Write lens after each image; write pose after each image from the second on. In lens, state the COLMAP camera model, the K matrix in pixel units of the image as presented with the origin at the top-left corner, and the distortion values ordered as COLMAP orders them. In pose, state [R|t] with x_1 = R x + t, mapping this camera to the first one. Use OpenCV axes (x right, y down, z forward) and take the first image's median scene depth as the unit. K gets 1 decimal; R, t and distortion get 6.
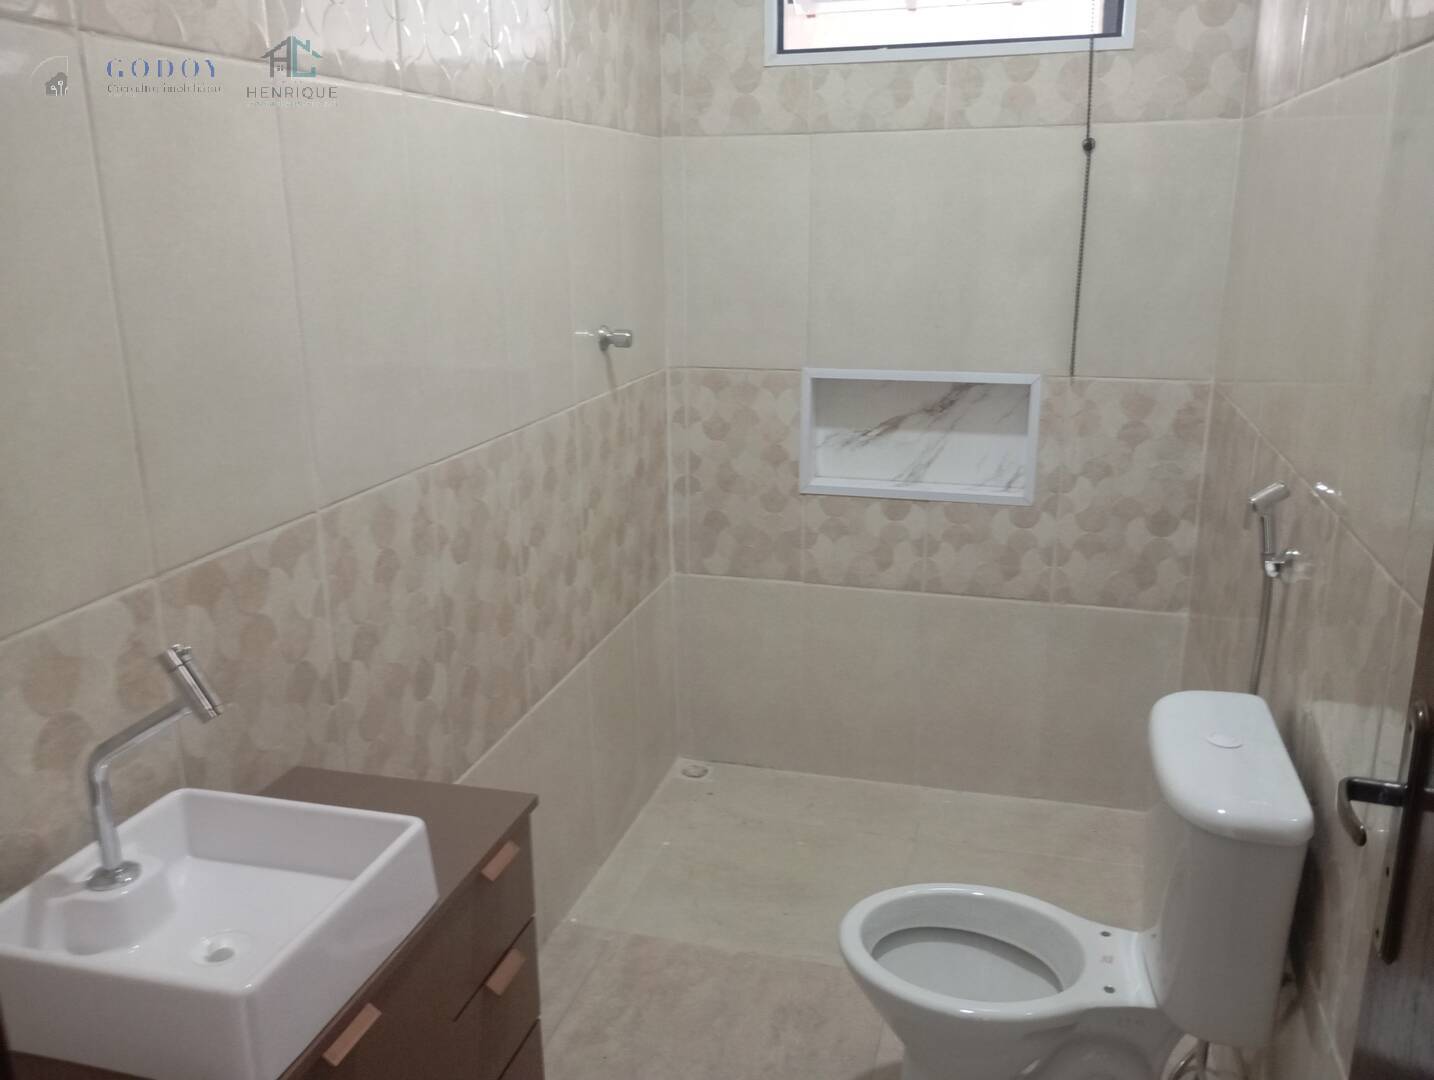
lens RADIAL K [[1184.6, 0, 717.0], [0, 1184.6, 540.0], [0, 0, 1]] dist [0.052612, -0.061938]
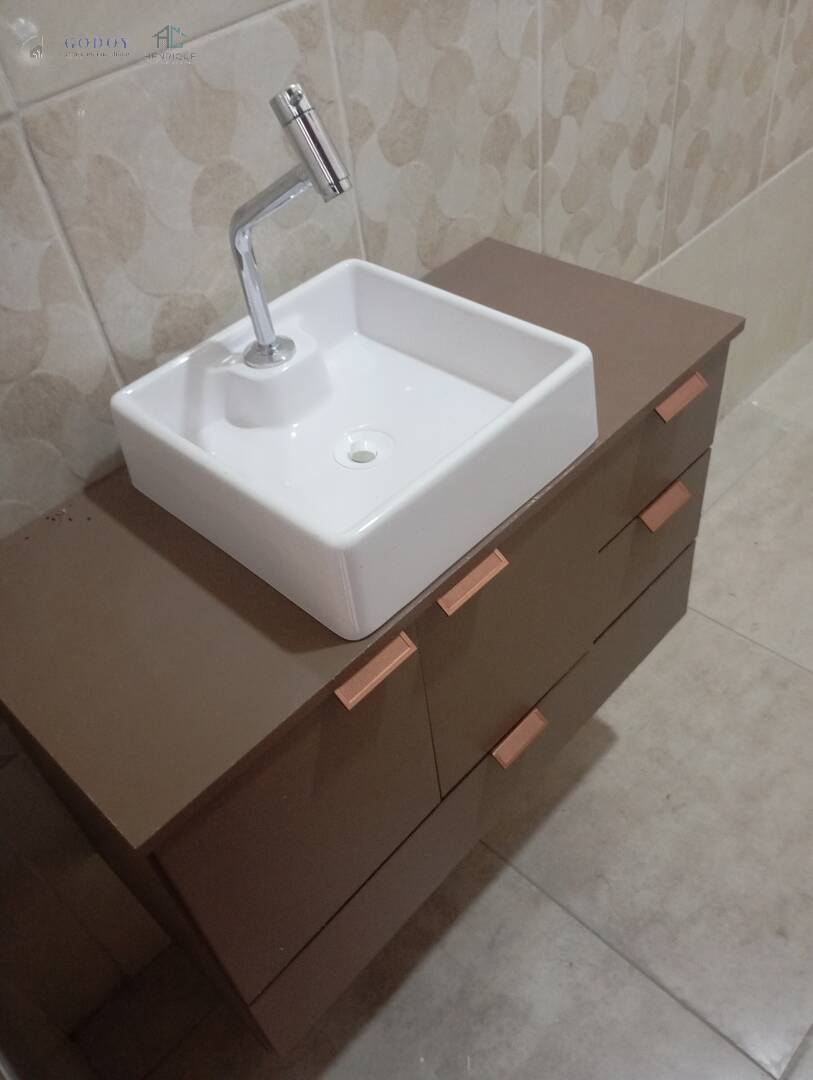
lens RADIAL K [[892.2, 0, 400.4], [0, 892.2, 531.6], [0, 0, 1]] dist [0.052612, -0.061938]
pose [[0.870271, 0.274491, -0.409002, -0.064197], [-0.023527, 0.852555, 0.522108, 0.021838], [0.492011, -0.444753, 0.748412, 0.355555]]
